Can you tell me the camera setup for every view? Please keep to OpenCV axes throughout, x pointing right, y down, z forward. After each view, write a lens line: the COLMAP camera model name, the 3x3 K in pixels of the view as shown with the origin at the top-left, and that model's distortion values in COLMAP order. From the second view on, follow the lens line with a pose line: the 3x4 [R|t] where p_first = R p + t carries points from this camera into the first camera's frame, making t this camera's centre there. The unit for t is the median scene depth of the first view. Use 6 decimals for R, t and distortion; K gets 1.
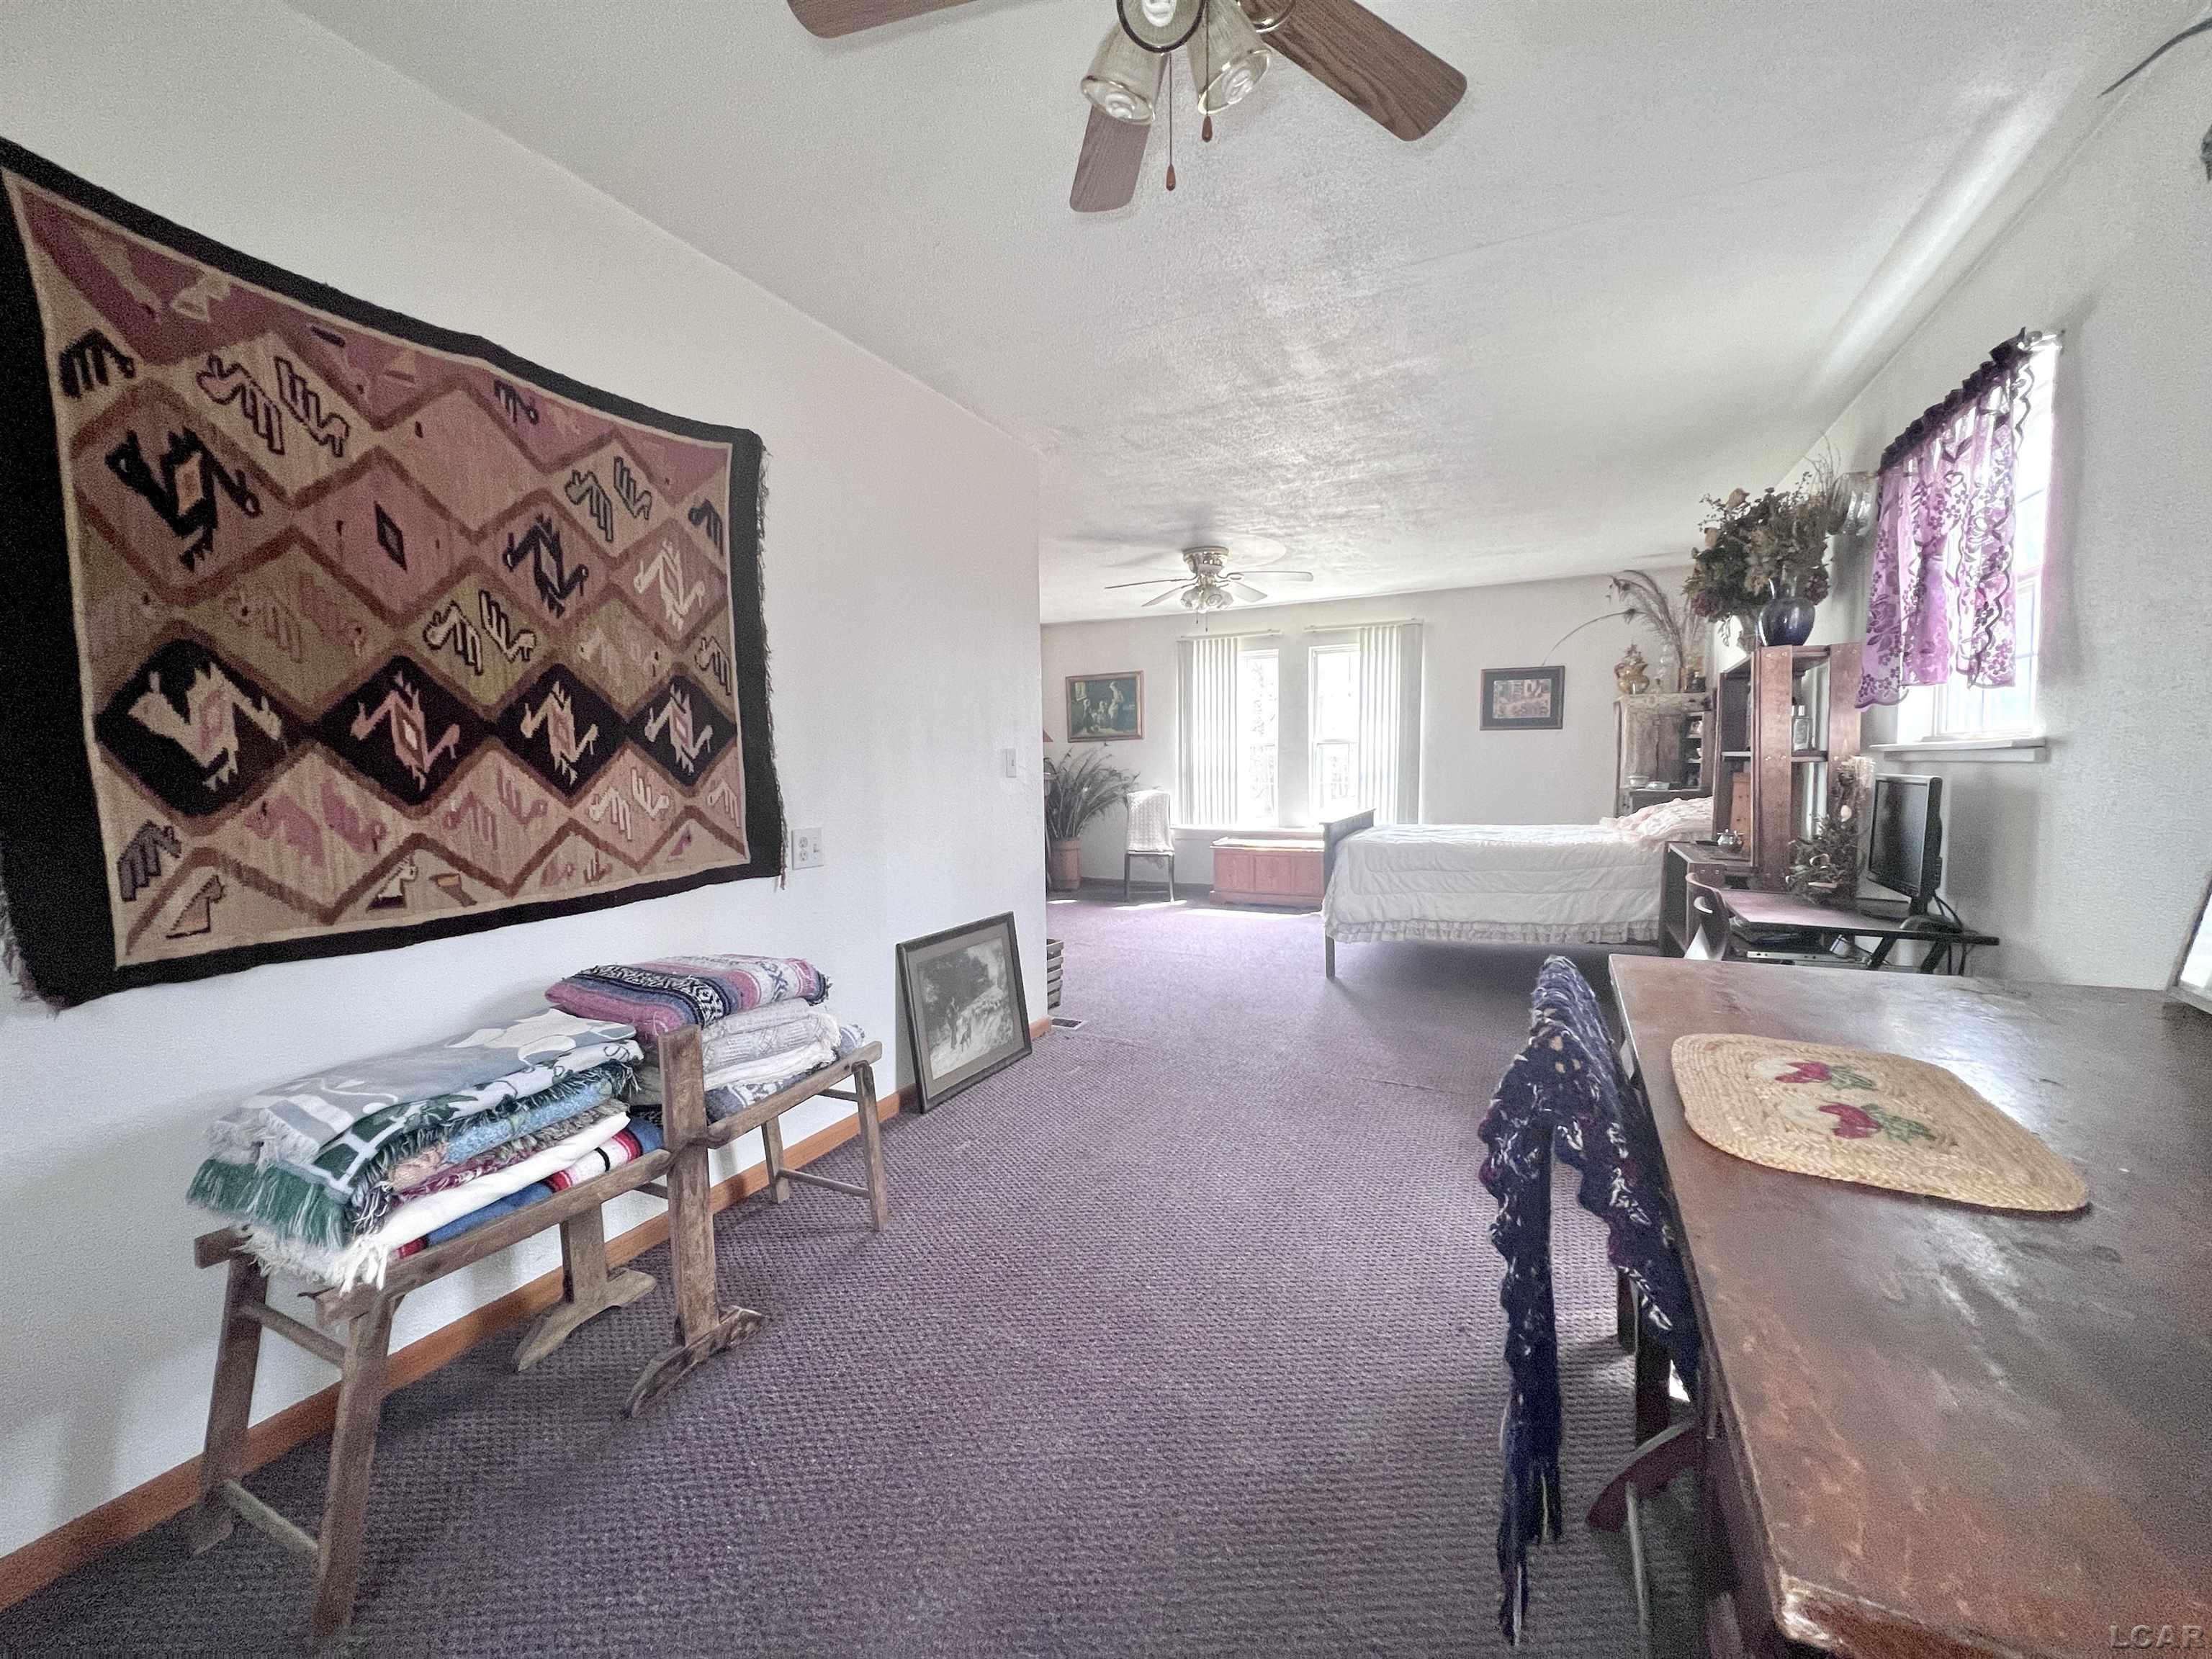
lens RADIAL K [[888.4, 0, 1106.0], [0, 888.4, 829.5], [0, 0, 1]] dist [-0.003618, -0.000488]
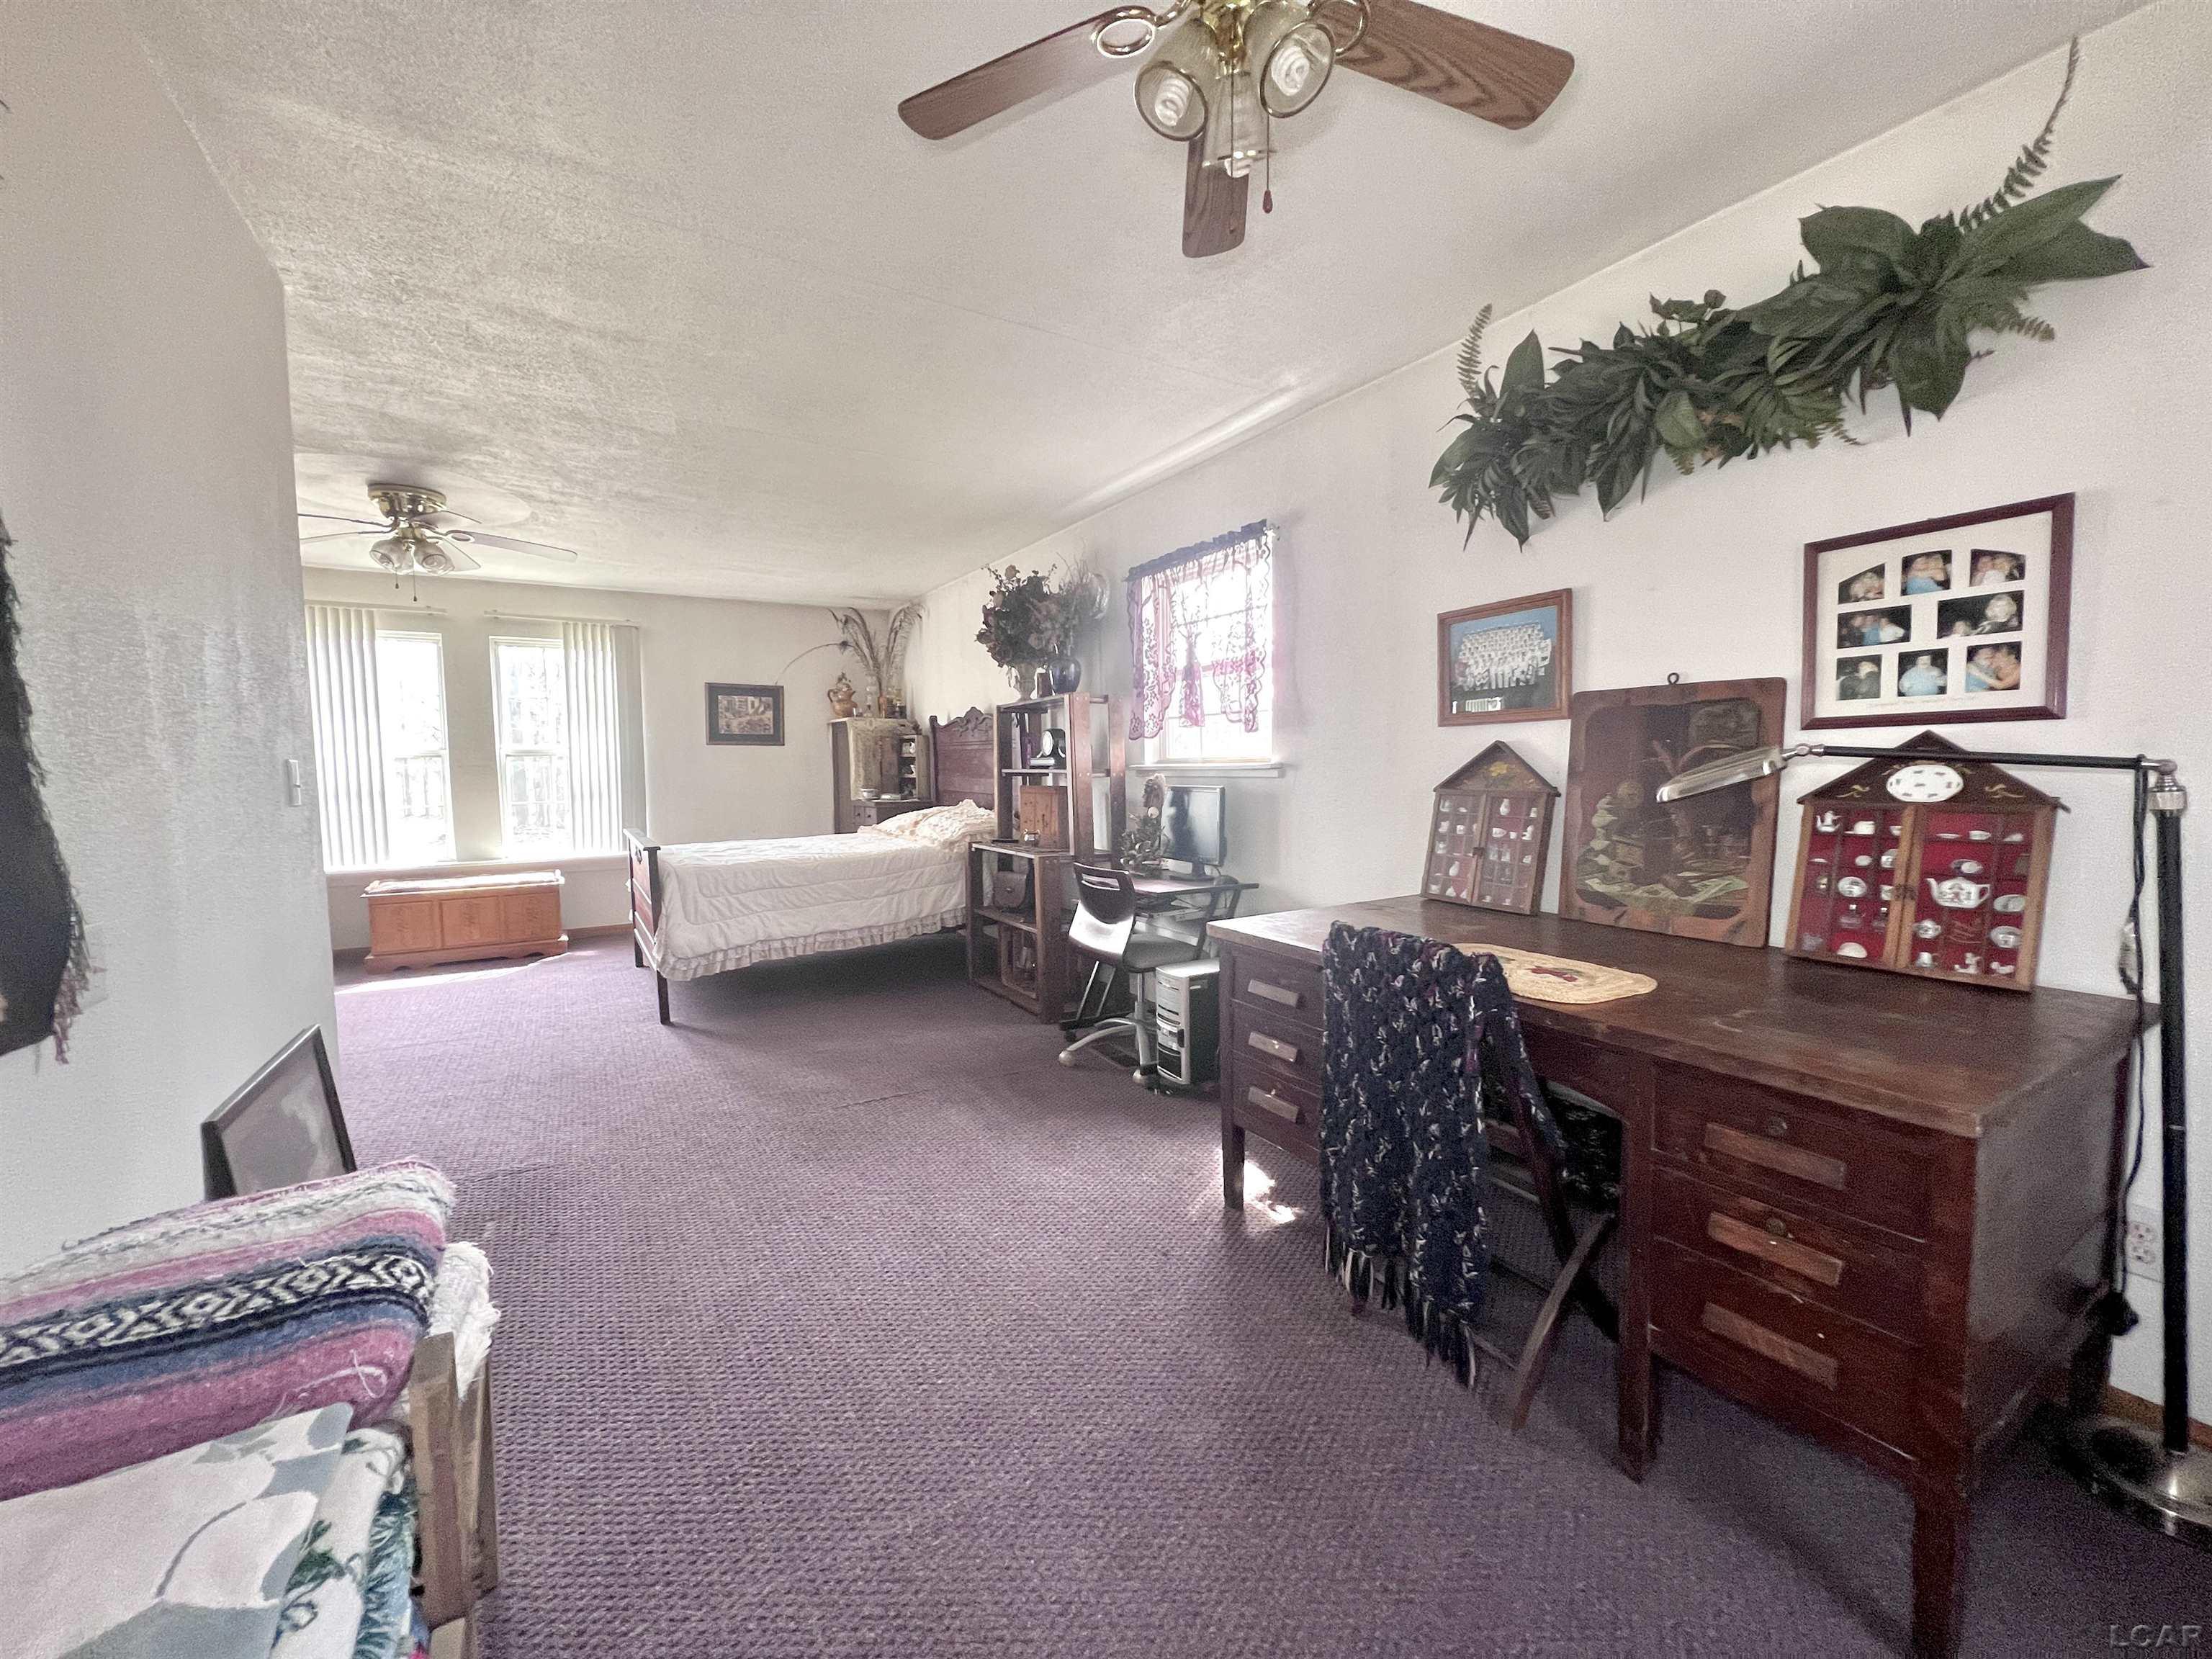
lens RADIAL K [[886.1, 0, 1101.9], [0, 886.1, 828.8], [0, 0, 1]] dist [-0.002235, 0.000699]
pose [[0.539478, -0.053243, 0.840315, -0.242468], [0.066488, 0.997576, 0.020522, -0.014865], [-0.839371, 0.044800, 0.541710, 0.157207]]
